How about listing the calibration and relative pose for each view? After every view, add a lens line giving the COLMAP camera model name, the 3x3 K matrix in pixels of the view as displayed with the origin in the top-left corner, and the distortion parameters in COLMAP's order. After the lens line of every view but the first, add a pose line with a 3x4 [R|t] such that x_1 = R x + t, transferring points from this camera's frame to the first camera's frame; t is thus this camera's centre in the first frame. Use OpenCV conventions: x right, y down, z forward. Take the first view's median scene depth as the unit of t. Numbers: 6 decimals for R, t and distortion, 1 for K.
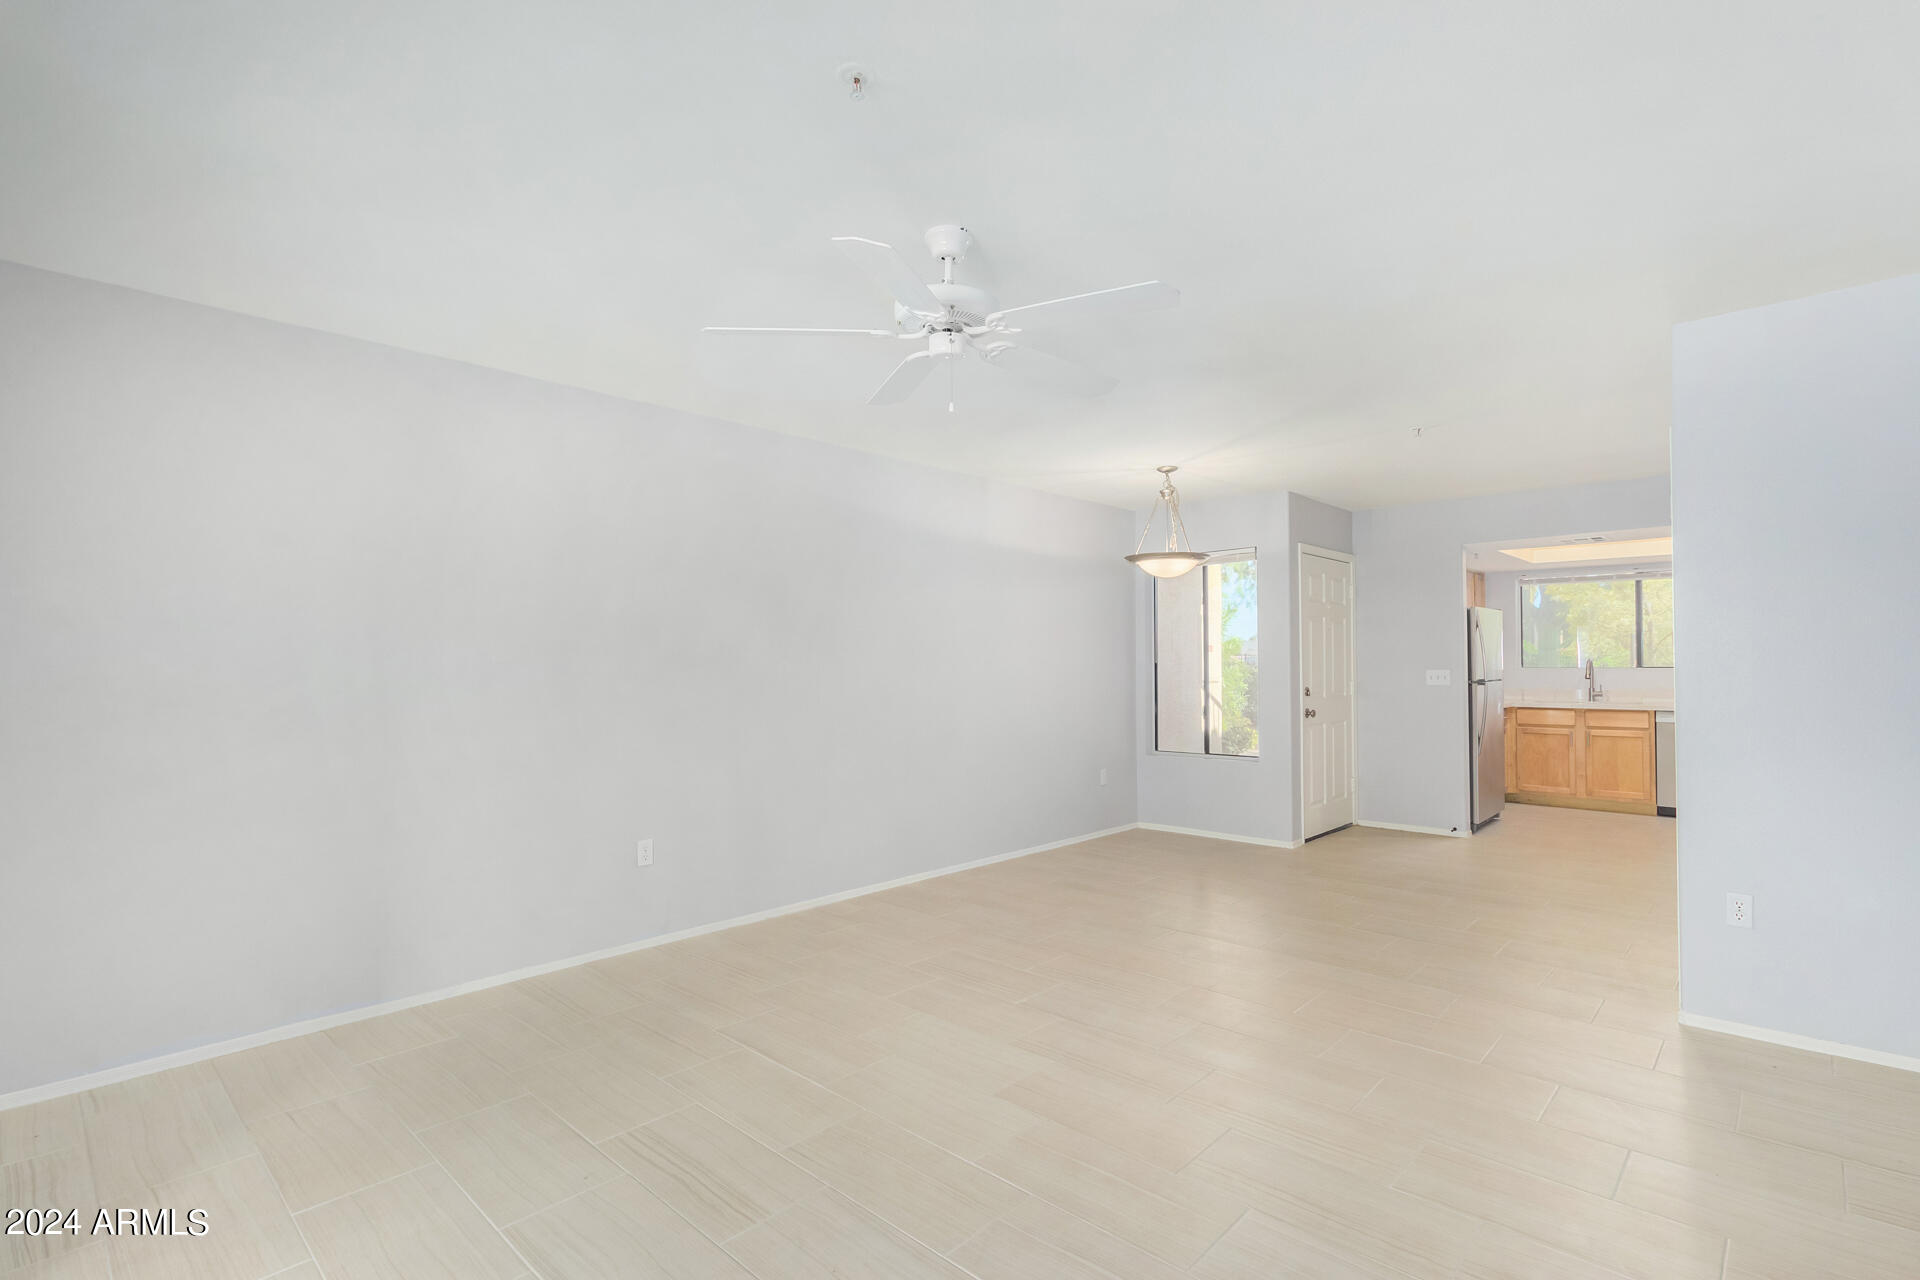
lens RADIAL K [[861.7, 0, 954.1], [0, 861.7, 646.2], [0, 0, 1]] dist [-0.001112, -0.000087]
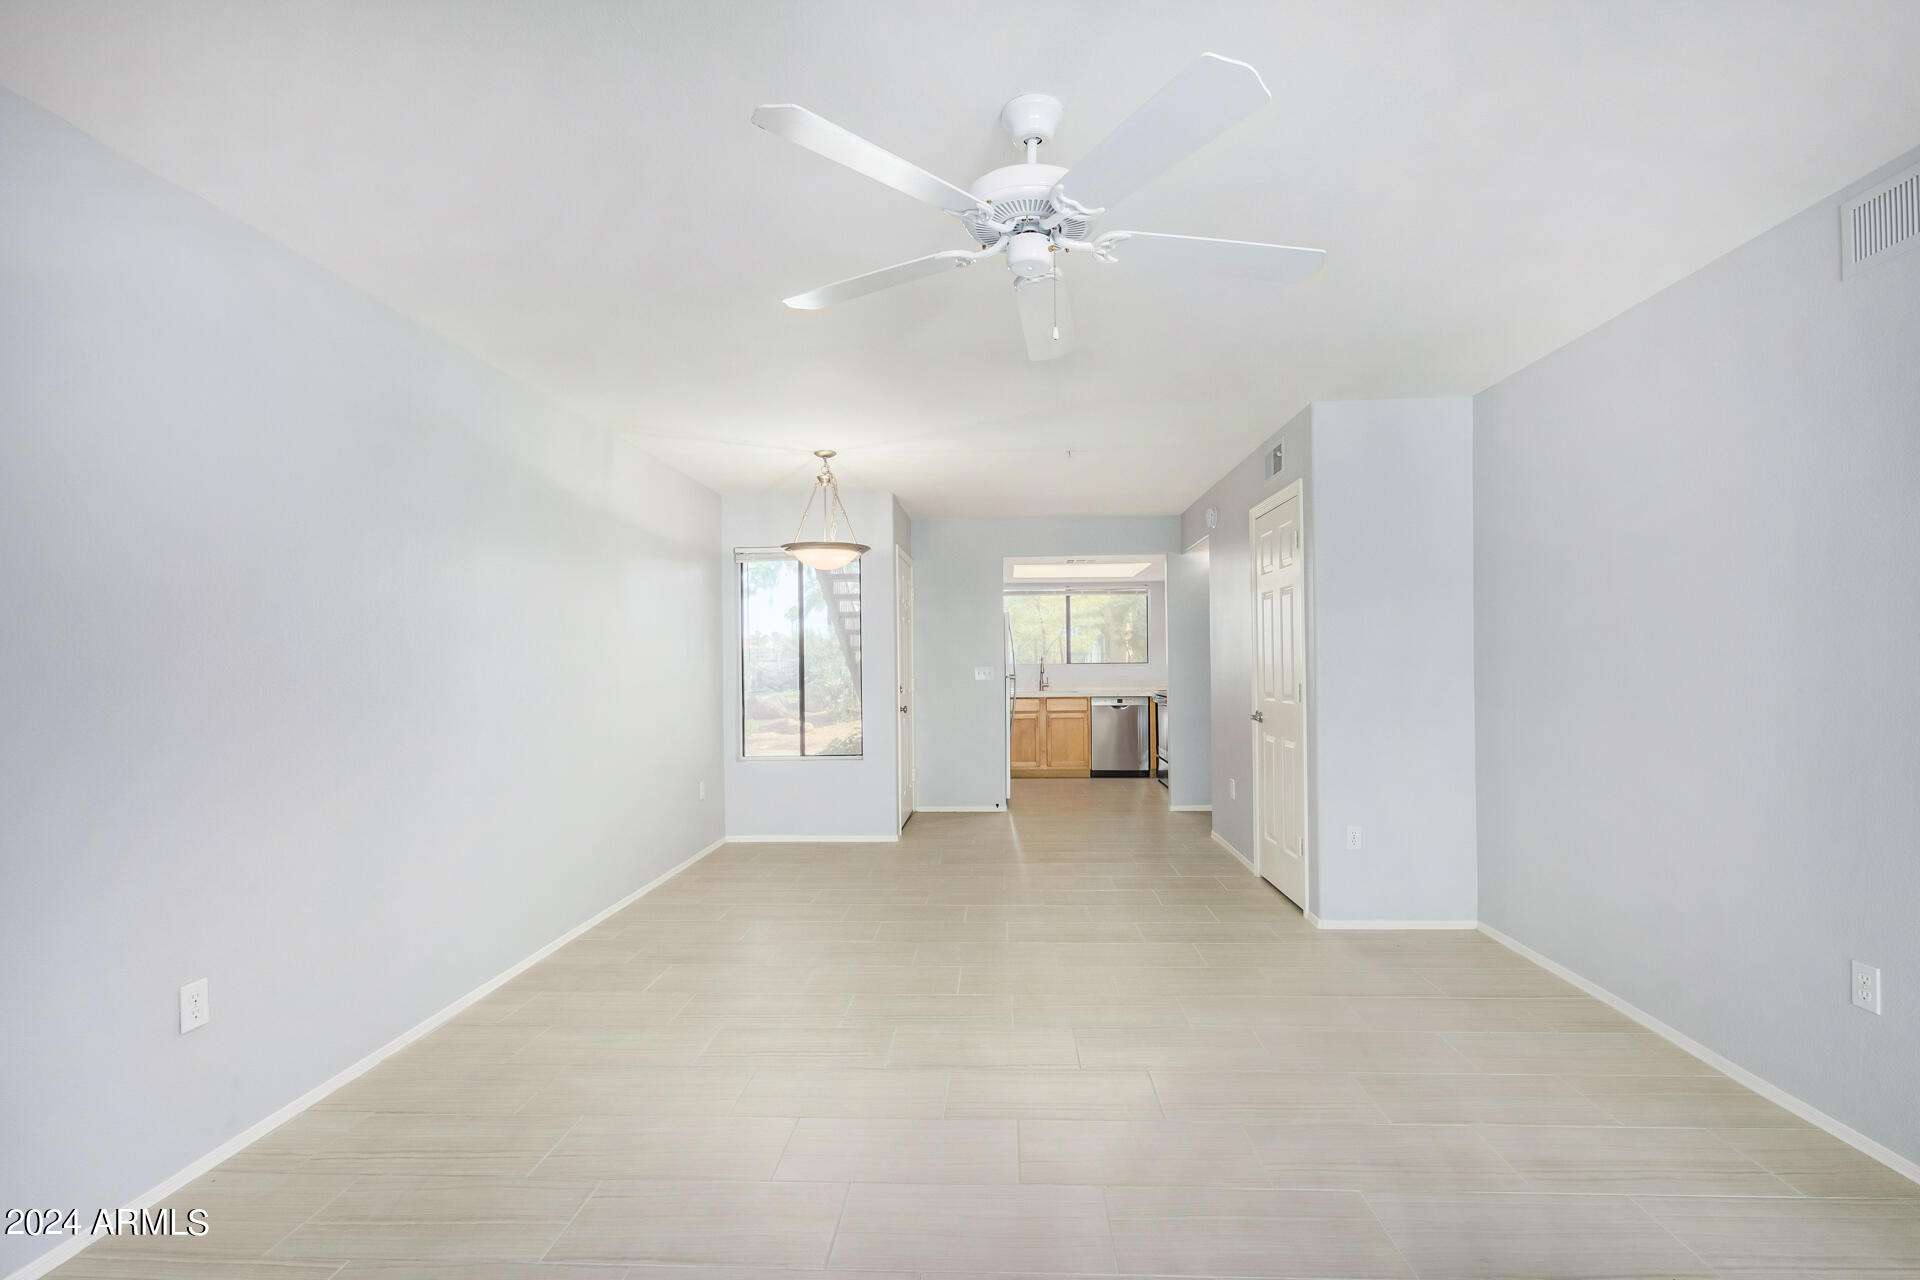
lens RADIAL K [[861.7, 0, 959.0], [0, 861.7, 645.7], [0, 0, 1]] dist [-0.001112, -0.000087]
pose [[0.769412, 0.007251, 0.638712, -0.182549], [-0.006540, 0.999973, -0.003475, 0.004237], [-0.638720, -0.001503, 0.769438, 0.142750]]
